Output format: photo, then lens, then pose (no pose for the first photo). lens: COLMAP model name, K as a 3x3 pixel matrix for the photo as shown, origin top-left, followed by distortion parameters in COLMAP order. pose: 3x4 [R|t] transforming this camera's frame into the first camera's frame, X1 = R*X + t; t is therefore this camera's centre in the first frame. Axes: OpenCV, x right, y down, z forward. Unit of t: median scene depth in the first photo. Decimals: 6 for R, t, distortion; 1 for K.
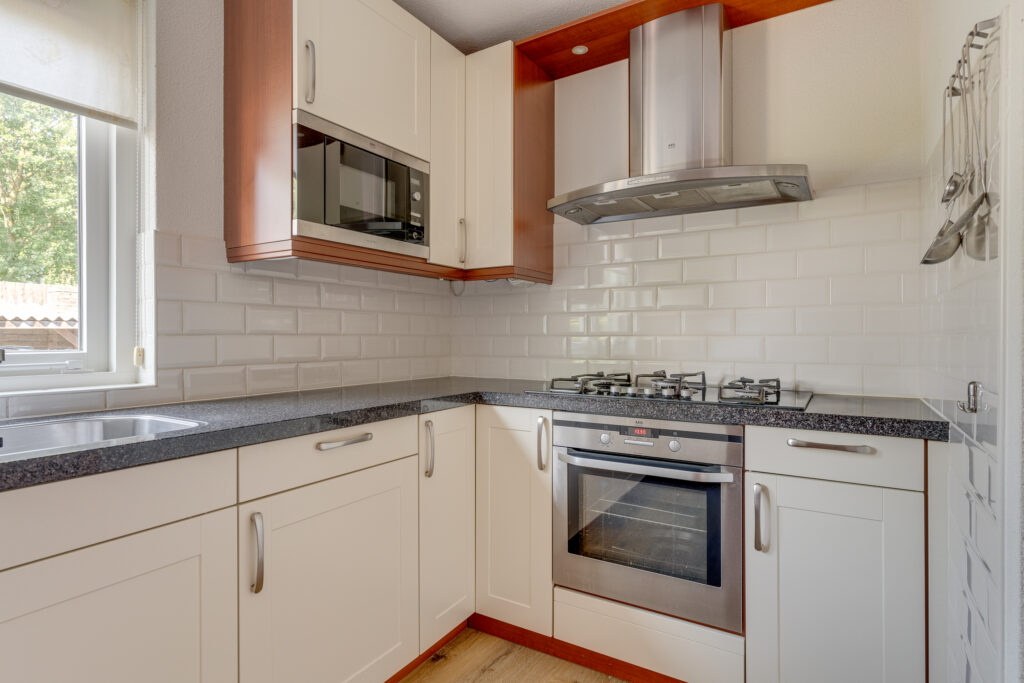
lens RADIAL K [[530.1, 0, 507.6], [0, 530.1, 339.4], [0, 0, 1]] dist [0.000581, 0.000044]
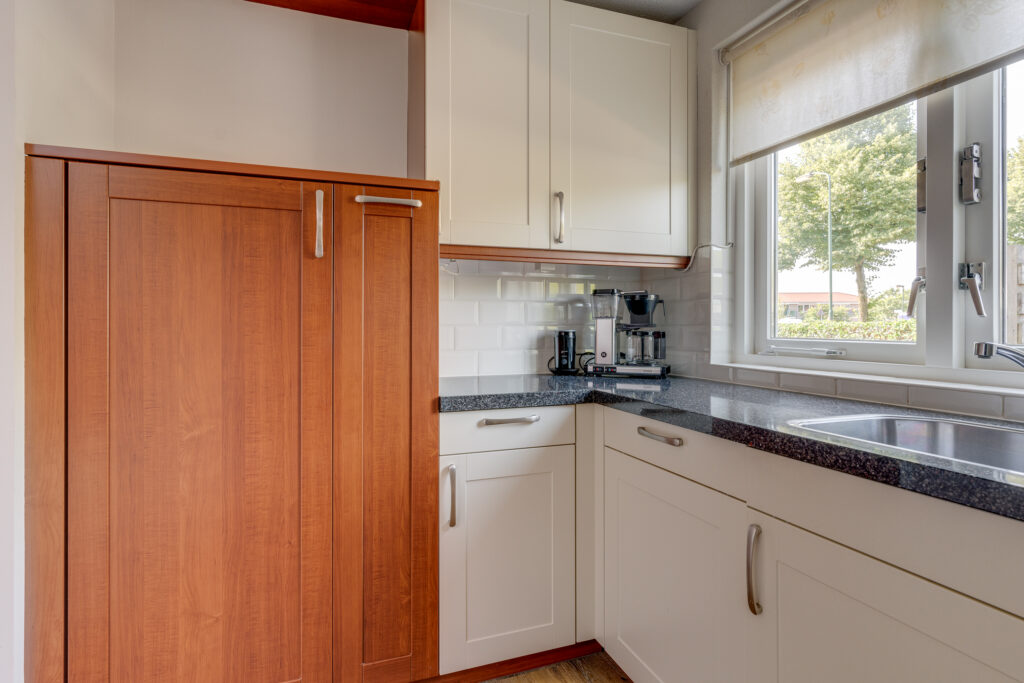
lens RADIAL K [[542.1, 0, 510.8], [0, 542.1, 324.0], [0, 0, 1]] dist [0.000289, -0.000005]
pose [[-0.617548, 0.000793, -0.786533, 0.173472], [-0.001994, 0.999995, 0.002574, -0.010084], [0.786531, 0.003158, -0.617543, 0.549620]]
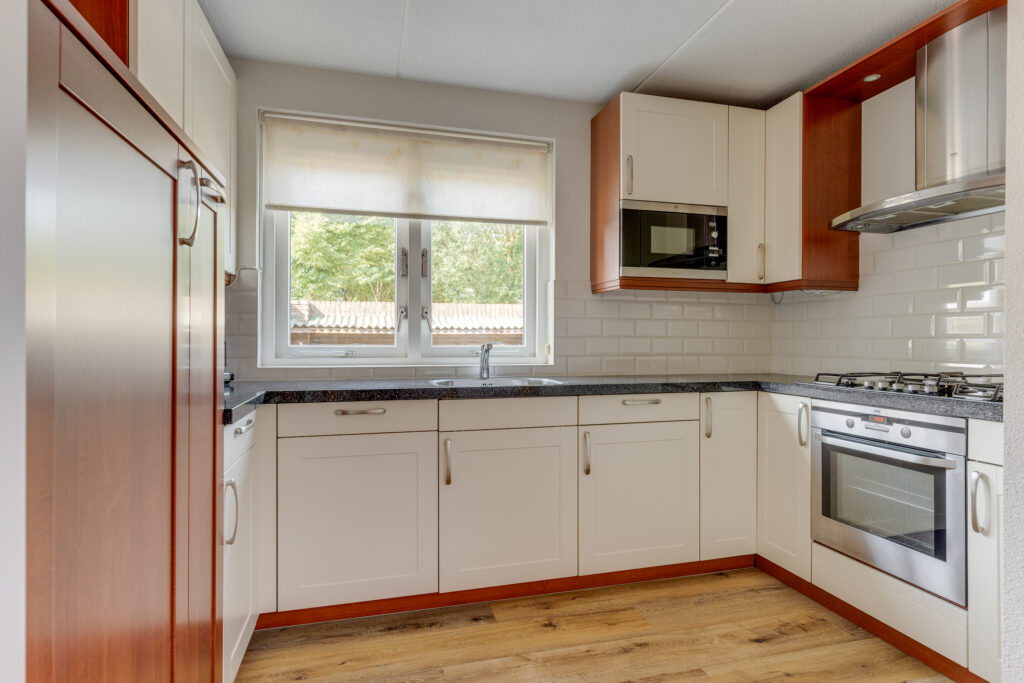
lens RADIAL K [[530.1, 0, 507.6], [0, 530.1, 339.4], [0, 0, 1]] dist [0.000581, 0.000044]
pose [[0.724457, 0.001587, -0.689318, 0.415963], [-0.006239, 0.999971, -0.004255, 0.006472], [0.689292, 0.007383, 0.724446, -0.375704]]
